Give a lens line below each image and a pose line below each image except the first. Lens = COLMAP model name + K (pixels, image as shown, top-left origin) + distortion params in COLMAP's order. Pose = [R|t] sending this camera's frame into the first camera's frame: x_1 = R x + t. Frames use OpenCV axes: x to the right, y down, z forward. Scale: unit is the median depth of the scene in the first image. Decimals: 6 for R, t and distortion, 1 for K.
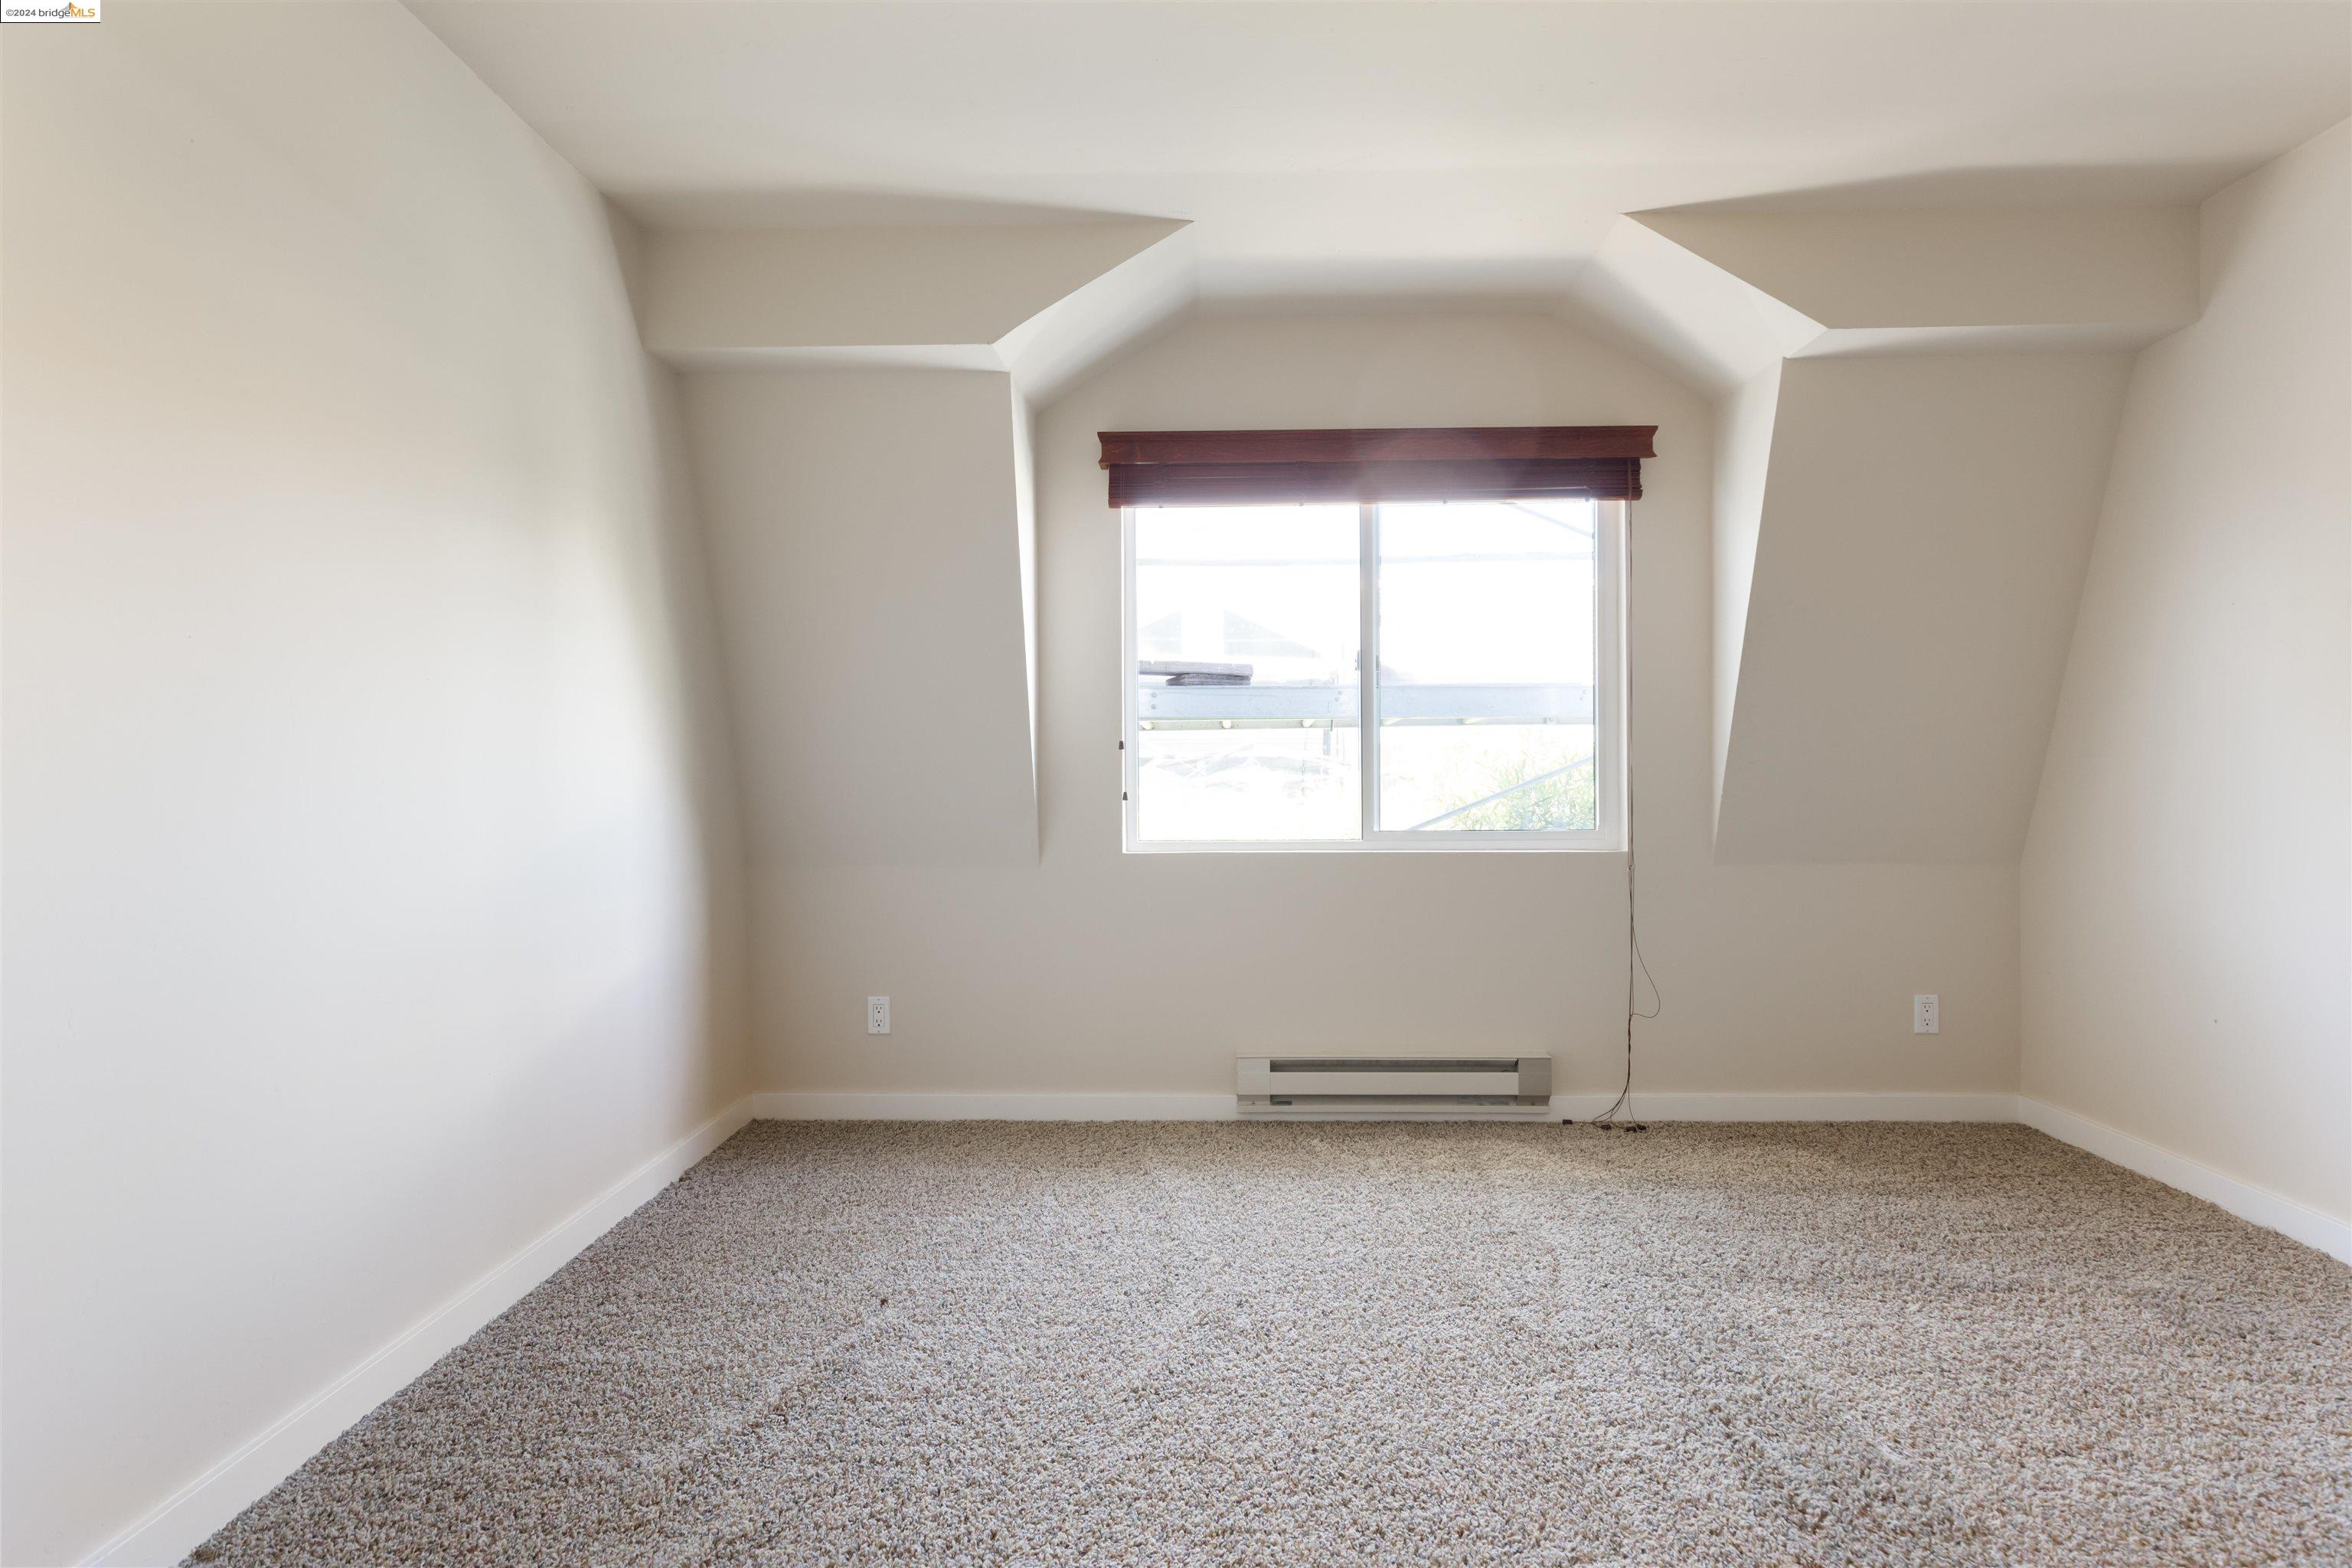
lens RADIAL K [[1247.2, 0, 1170.6], [0, 1247.2, 783.3], [0, 0, 1]] dist [0.003230, -0.000017]
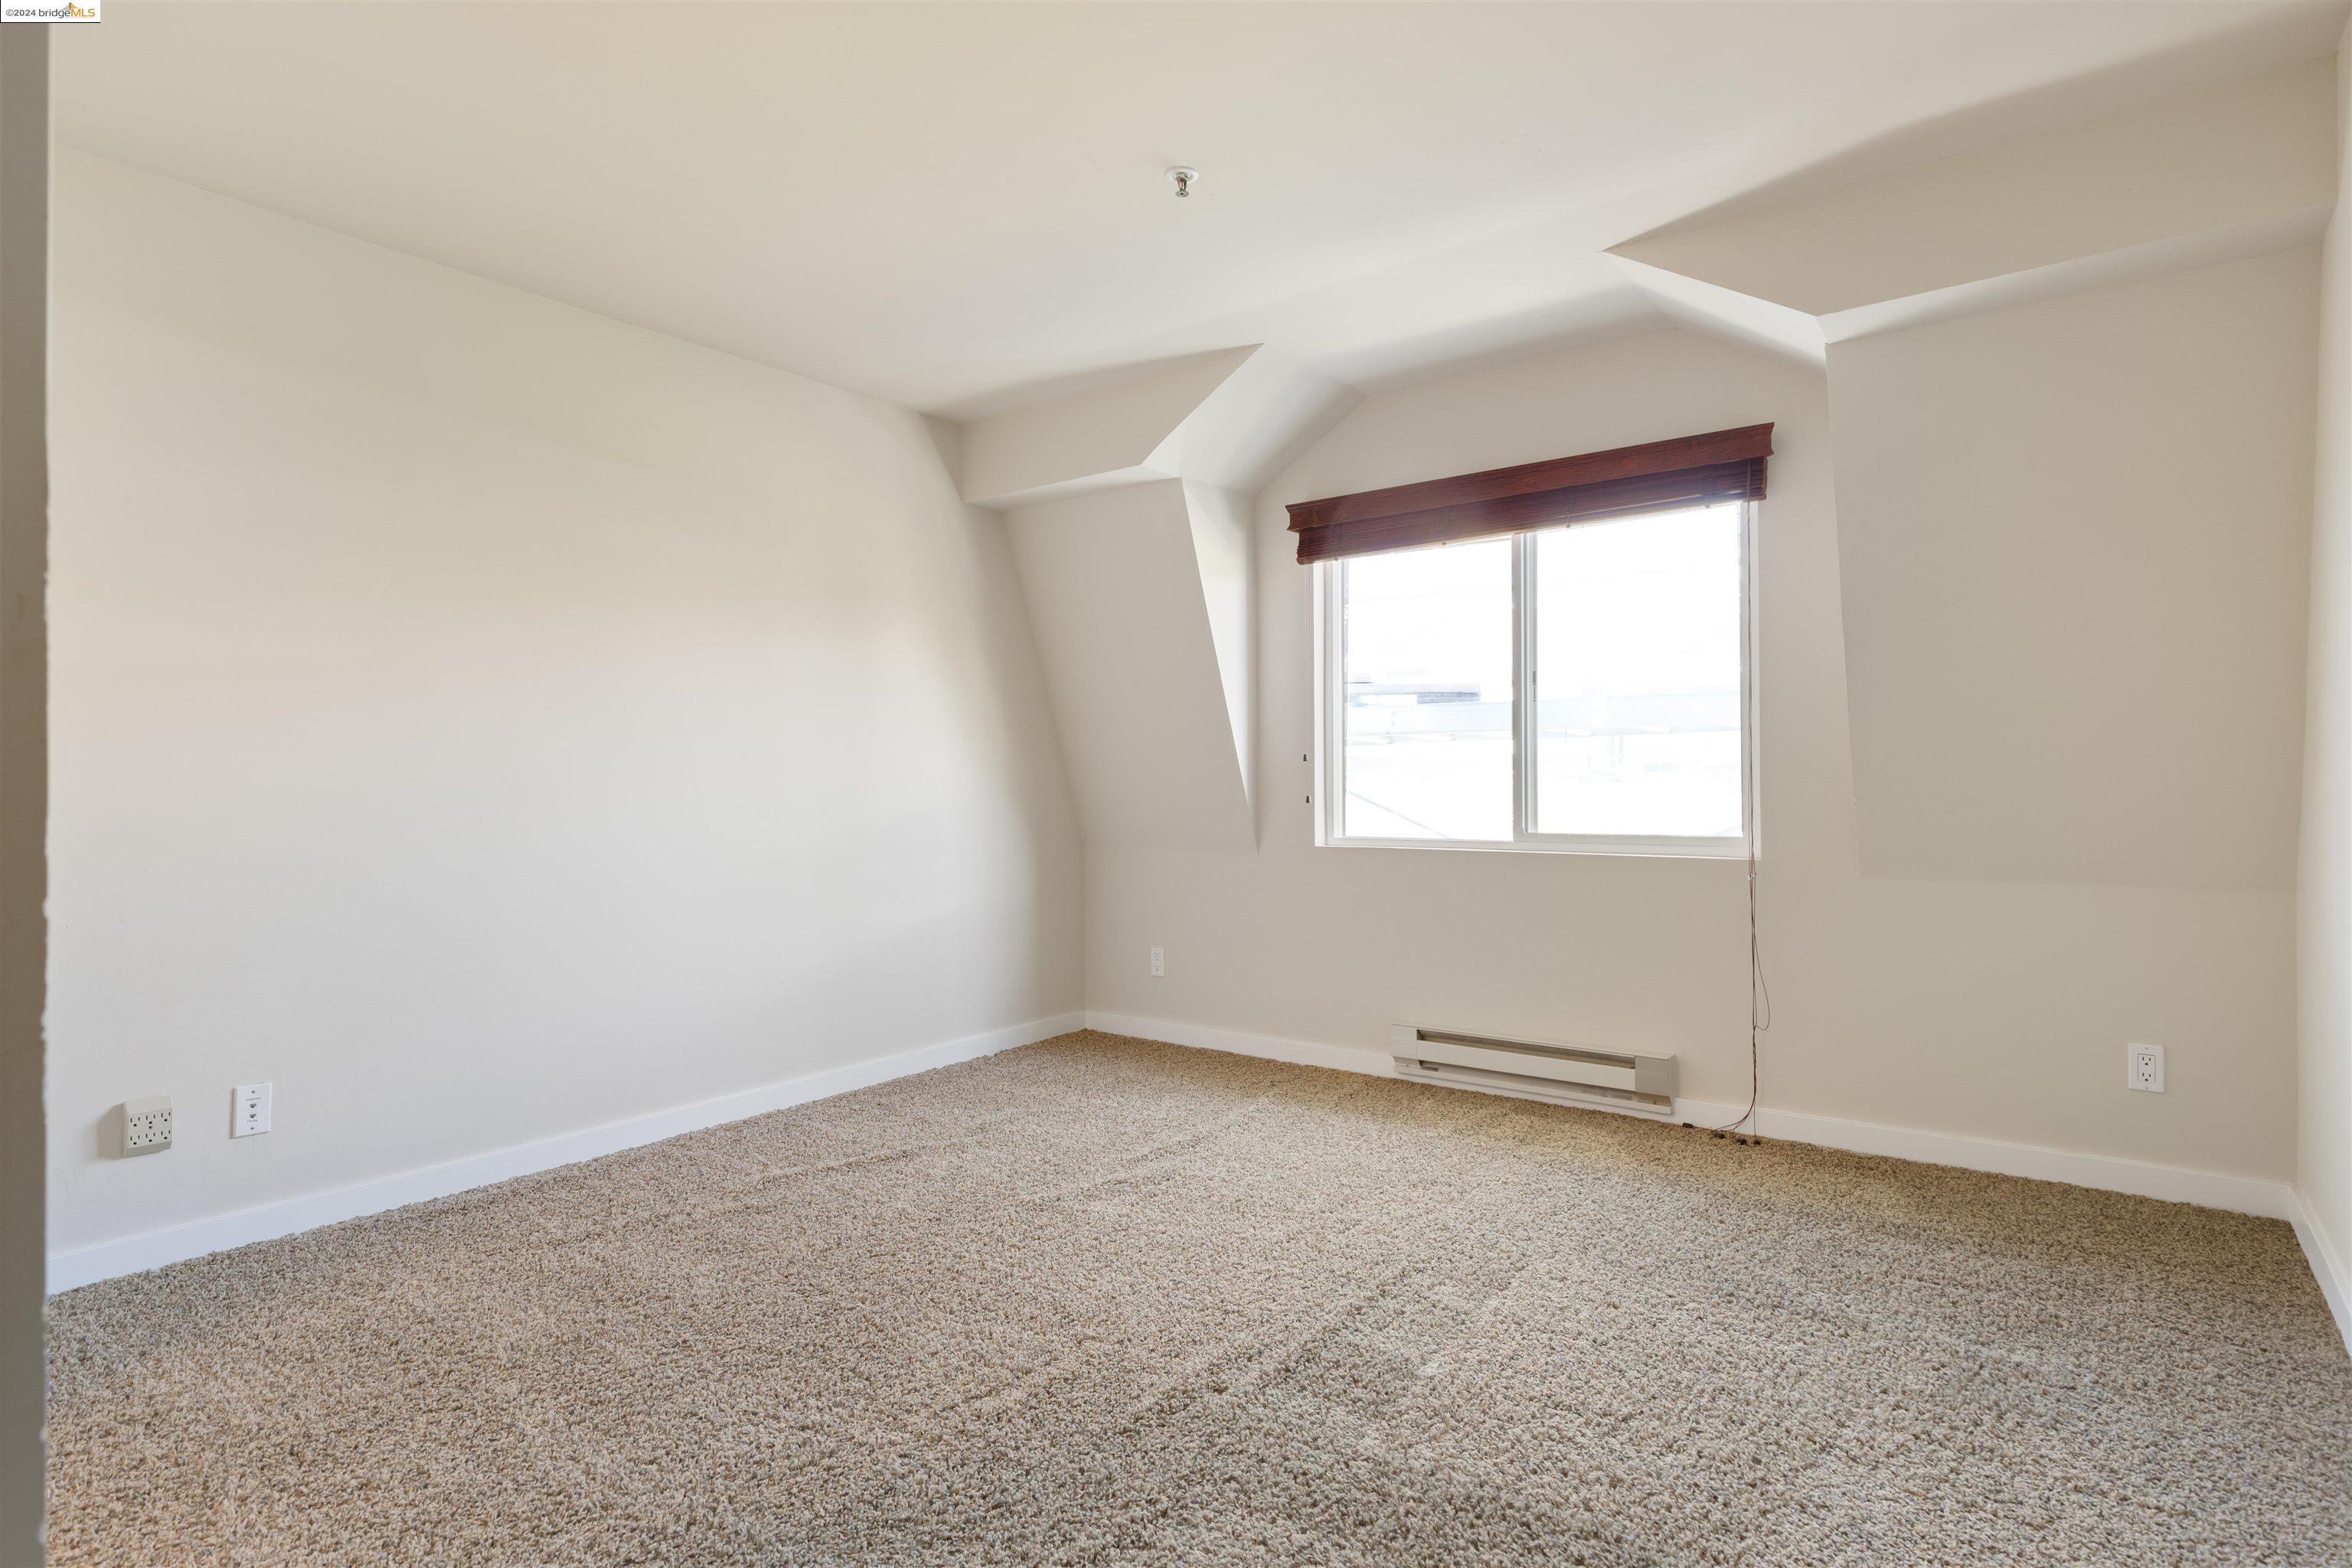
lens RADIAL K [[1186.3, 0, 1180.0], [0, 1186.3, 783.7], [0, 0, 1]] dist [-0.000871, -0.000096]
pose [[0.813111, -0.000530, -0.582108, 0.542090], [-0.000490, 0.999999, -0.001596, -0.003040], [0.582108, 0.001583, 0.813110, -0.018615]]
